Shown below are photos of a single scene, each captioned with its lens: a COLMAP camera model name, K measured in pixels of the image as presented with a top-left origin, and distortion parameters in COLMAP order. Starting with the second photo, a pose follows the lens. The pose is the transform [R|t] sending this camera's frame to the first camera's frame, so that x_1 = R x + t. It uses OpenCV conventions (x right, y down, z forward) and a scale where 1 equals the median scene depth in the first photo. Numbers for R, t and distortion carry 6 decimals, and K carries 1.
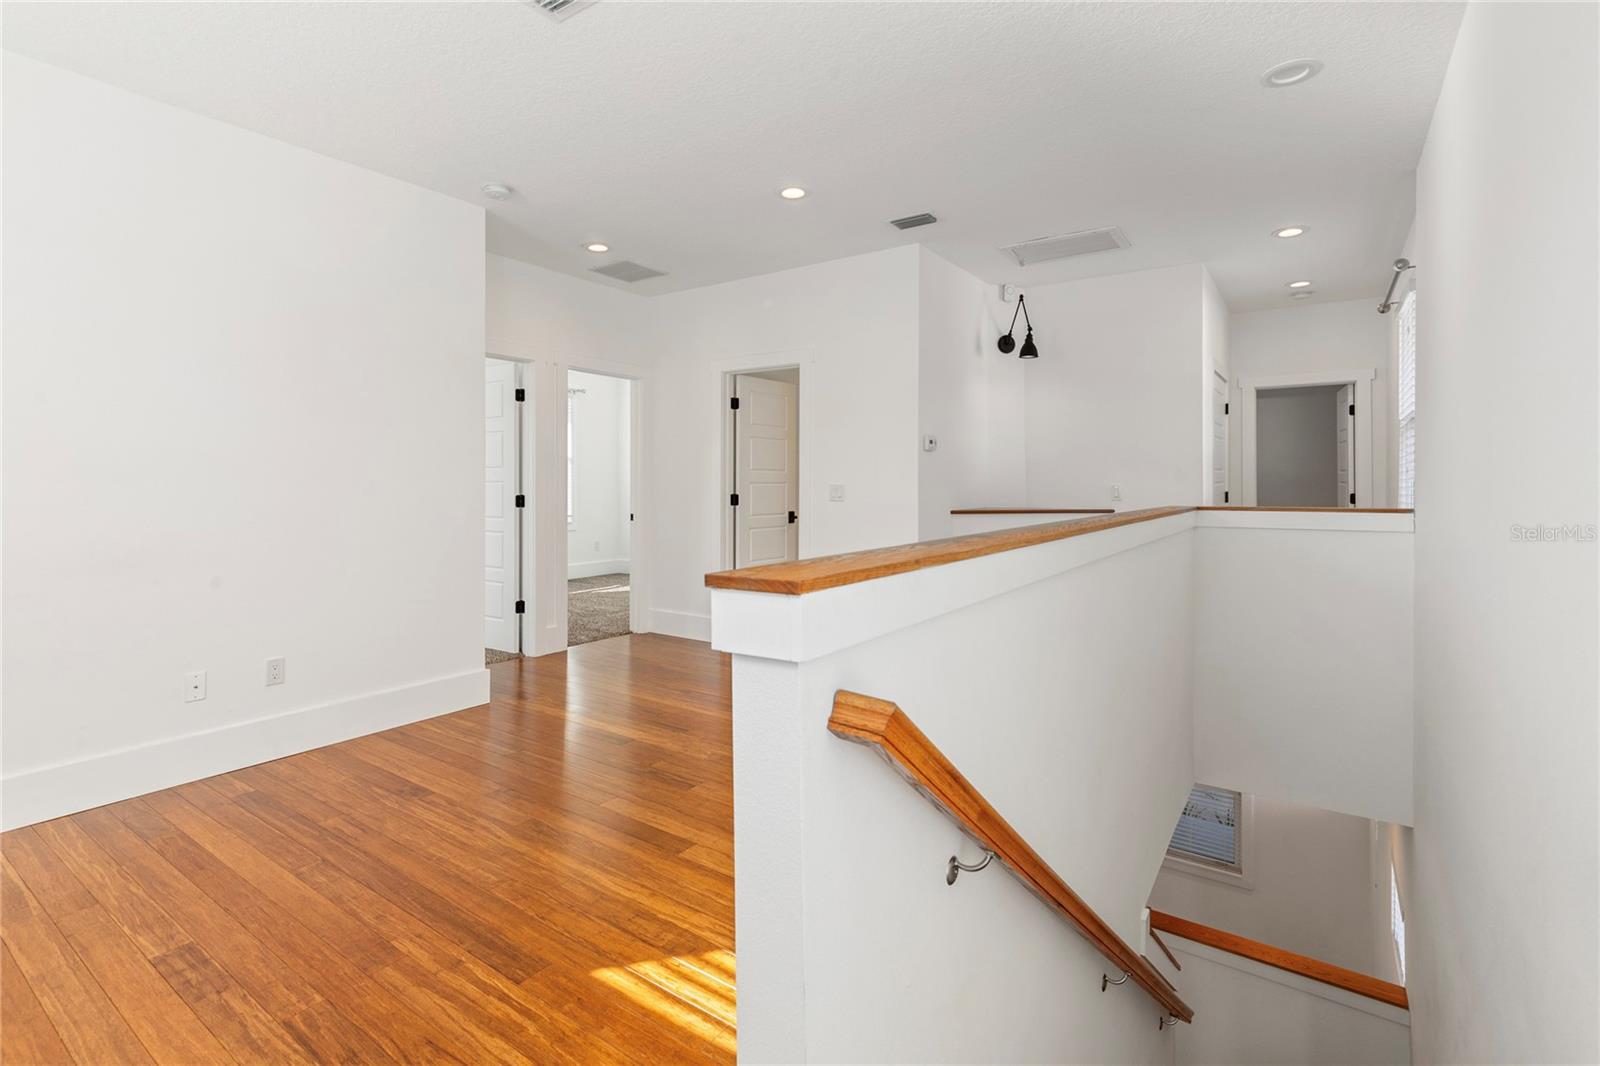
lens RADIAL K [[735.1, 0, 803.1], [0, 735.1, 490.9], [0, 0, 1]] dist [0.001990, 0.000054]
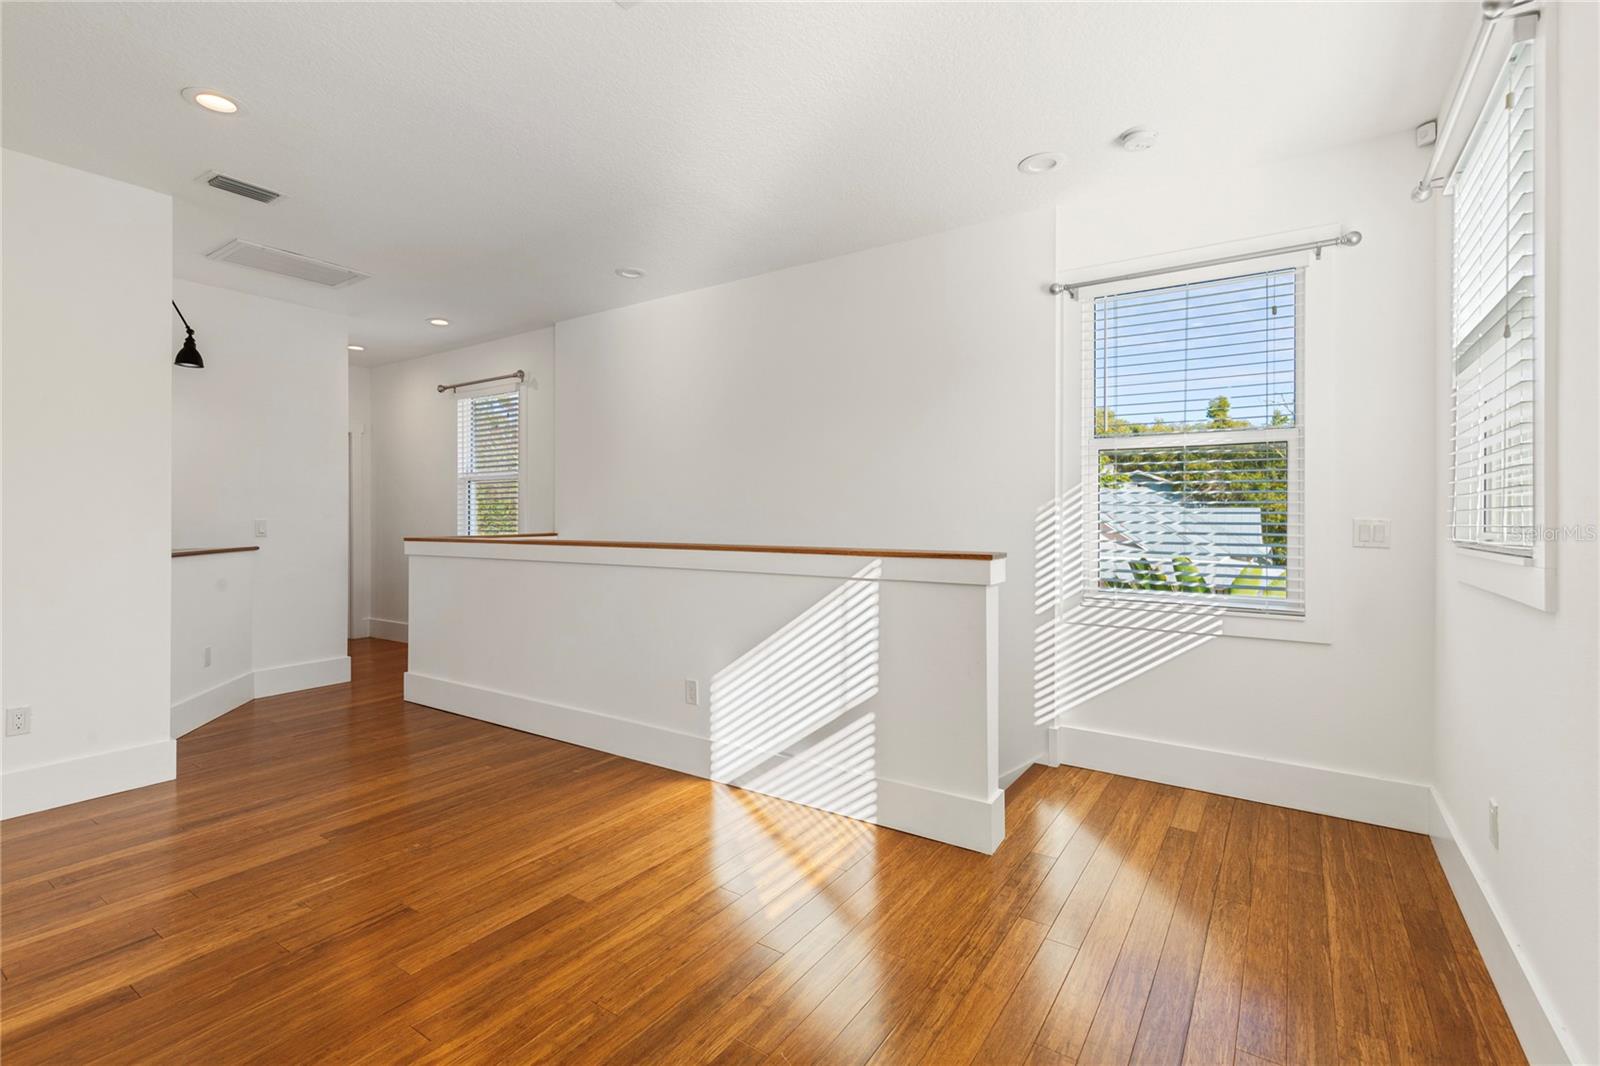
lens RADIAL K [[723.7, 0, 790.7], [0, 723.7, 517.7], [0, 0, 1]] dist [0.003473, 0.000073]
pose [[-0.002801, -0.001298, 0.999995, -1.106885], [0.010797, 0.999941, 0.001328, -0.010110], [-0.999938, 0.010801, -0.002787, 0.716766]]
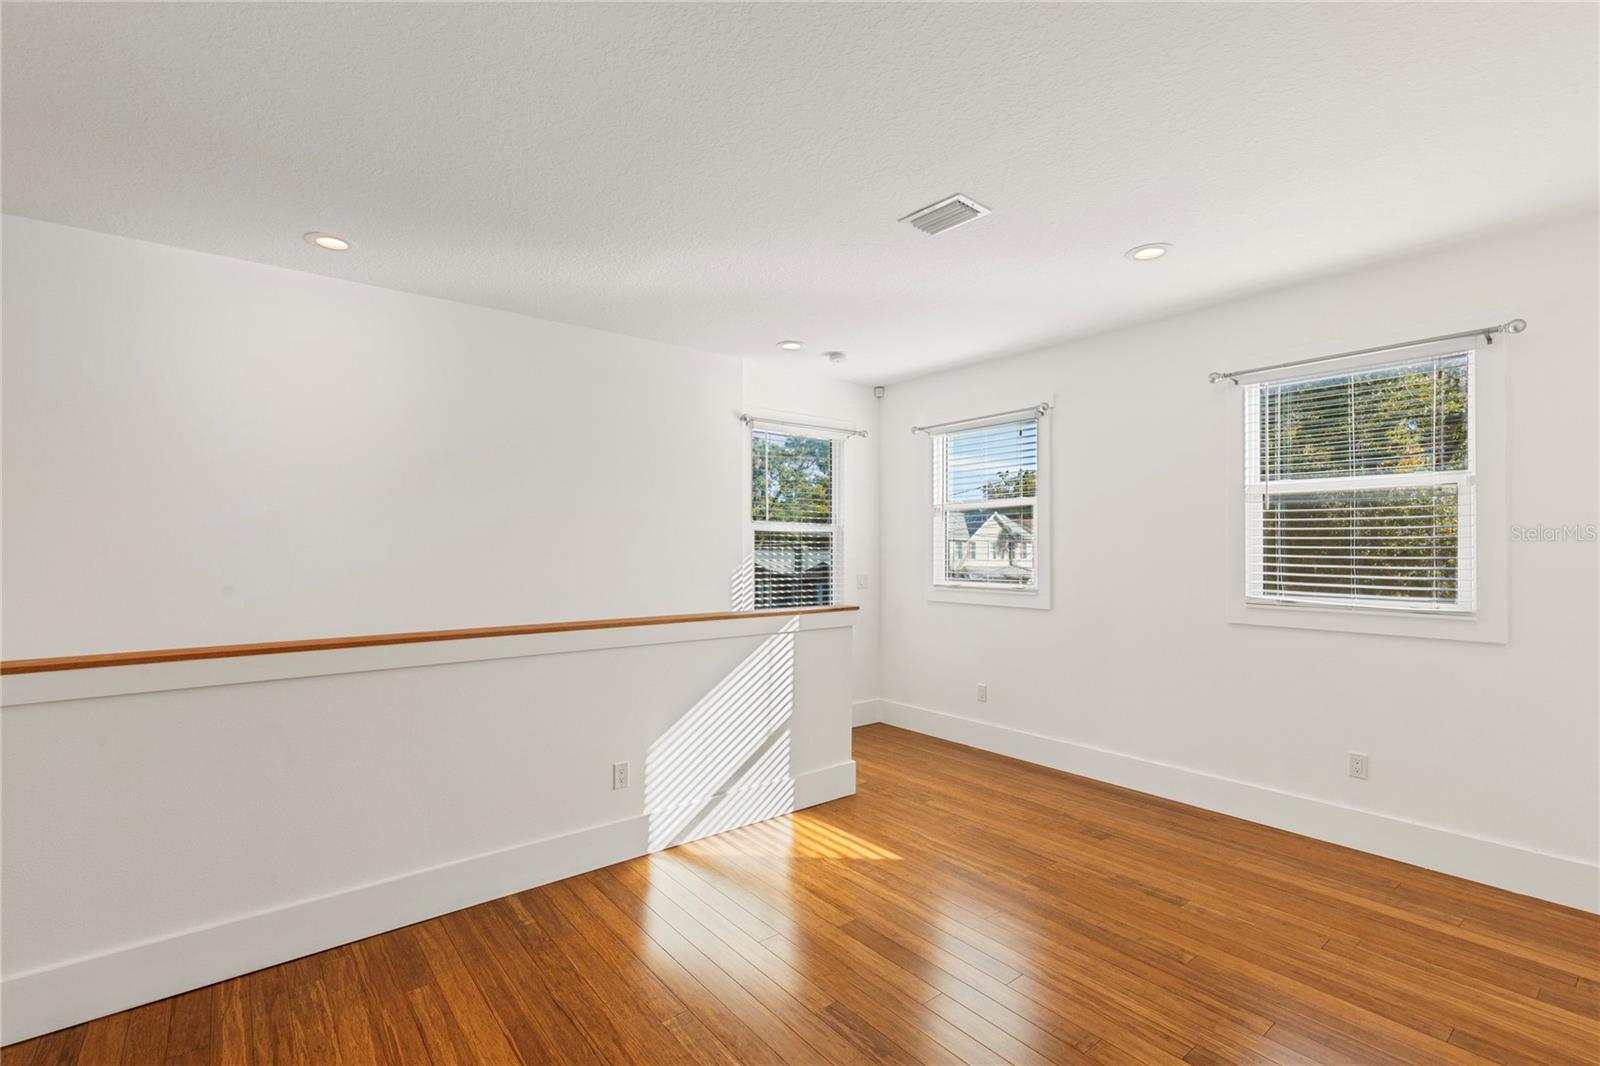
lens RADIAL K [[723.4, 0, 800.0], [0, 723.4, 533.0], [0, 0, 1]] dist [0.039881, -0.000062]
pose [[-0.957371, 0.005914, 0.288800, -0.419182], [0.002680, 0.999929, -0.011592, -0.104303], [-0.288848, -0.010324, -0.957319, 2.109873]]
